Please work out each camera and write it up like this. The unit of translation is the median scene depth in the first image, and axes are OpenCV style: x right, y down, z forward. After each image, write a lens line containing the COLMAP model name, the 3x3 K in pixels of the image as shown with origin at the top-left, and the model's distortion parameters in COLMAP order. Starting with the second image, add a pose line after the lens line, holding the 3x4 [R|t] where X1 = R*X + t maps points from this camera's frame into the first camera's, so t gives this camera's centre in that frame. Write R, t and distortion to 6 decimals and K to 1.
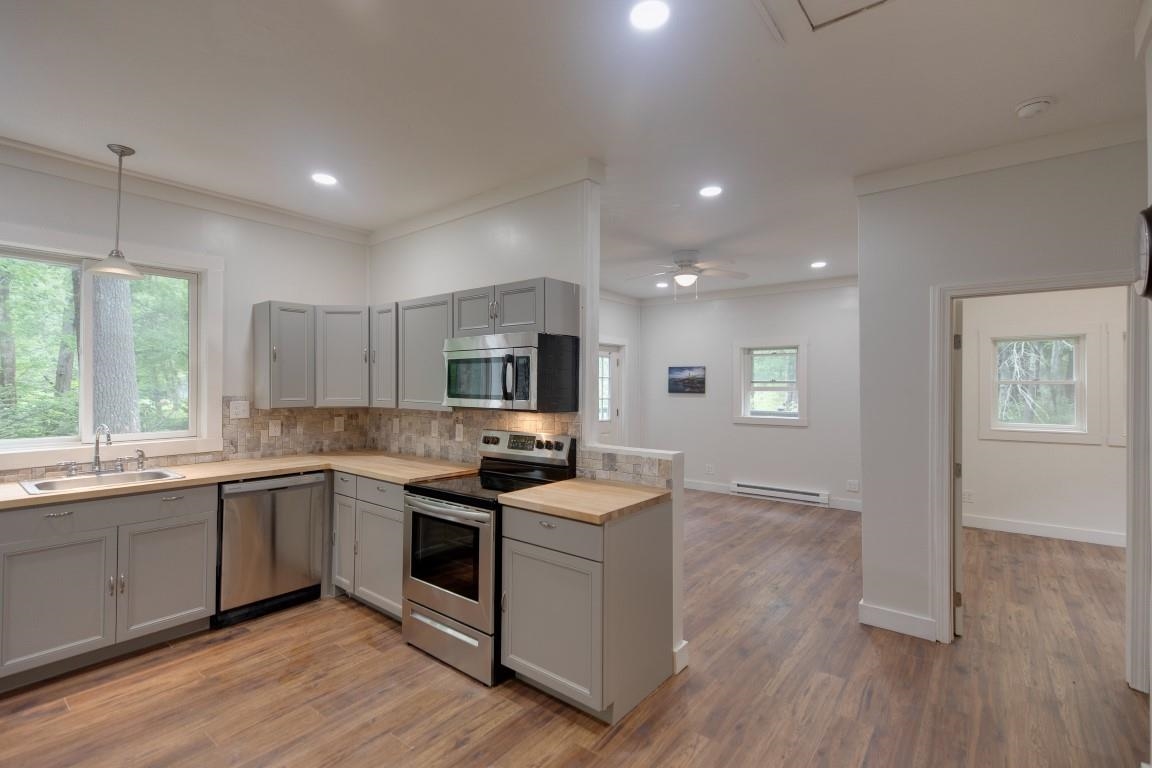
lens RADIAL K [[510.6, 0, 571.4], [0, 510.6, 384.8], [0, 0, 1]] dist [0.010312, -0.001170]
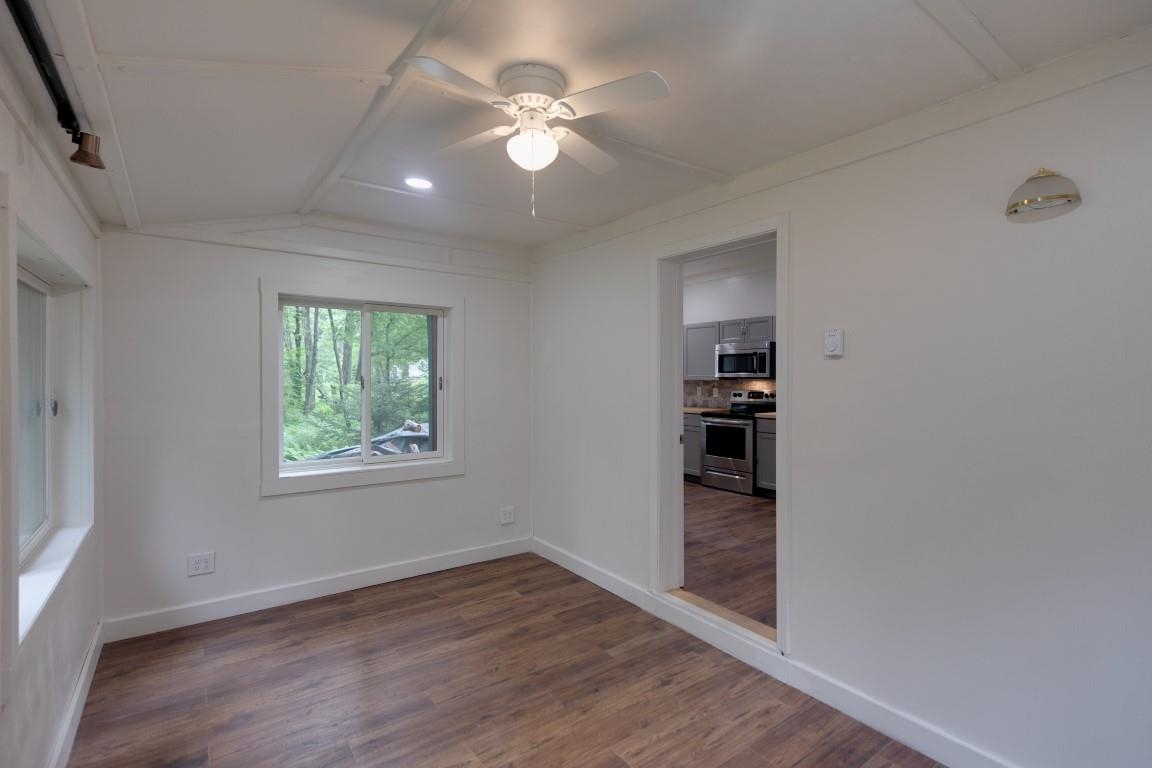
lens RADIAL K [[510.6, 0, 568.3], [0, 510.6, 377.7], [0, 0, 1]] dist [0.010312, -0.001170]
pose [[0.953814, -0.004067, -0.300371, -0.209067], [0.005548, 0.999976, 0.004077, 0.033992], [0.300348, -0.005555, 0.953814, -1.208960]]
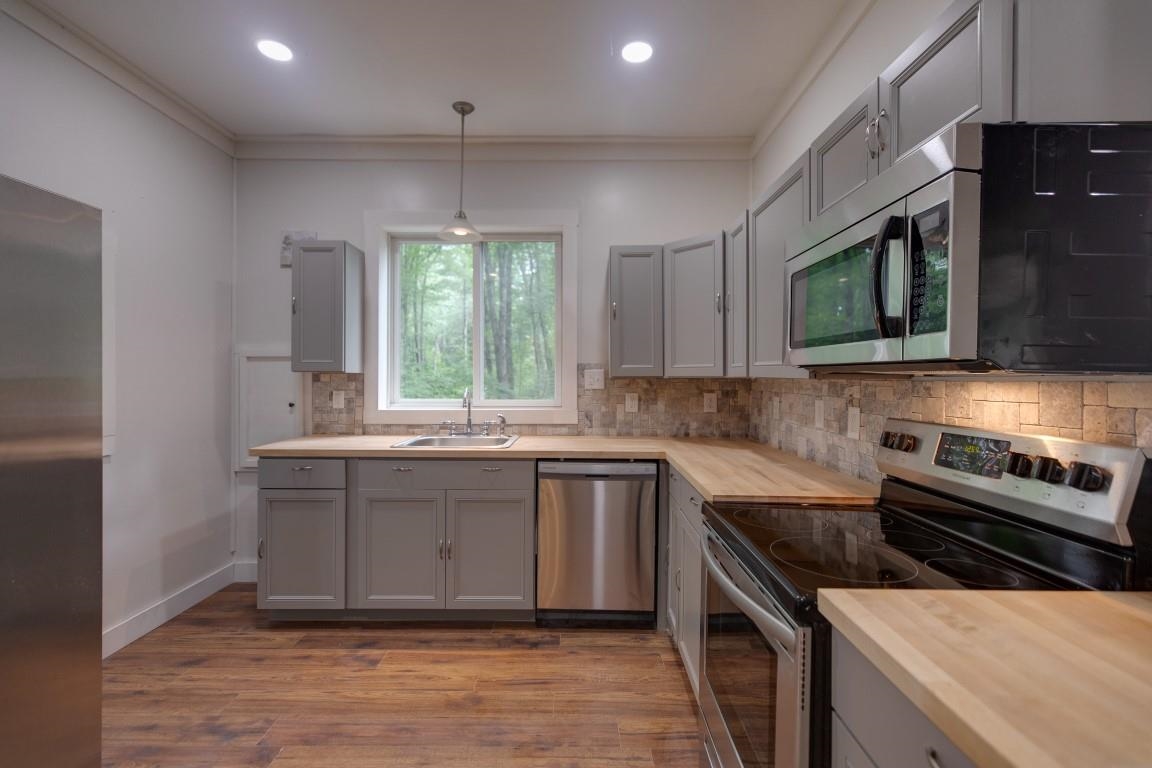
lens RADIAL K [[510.6, 0, 577.3], [0, 510.6, 380.2], [0, 0, 1]] dist [0.010312, -0.001170]
pose [[0.619016, 0.004371, -0.785366, 0.030372], [0.001713, 0.999975, 0.006916, 0.054409], [0.785376, -0.005626, 0.618993, 0.535507]]
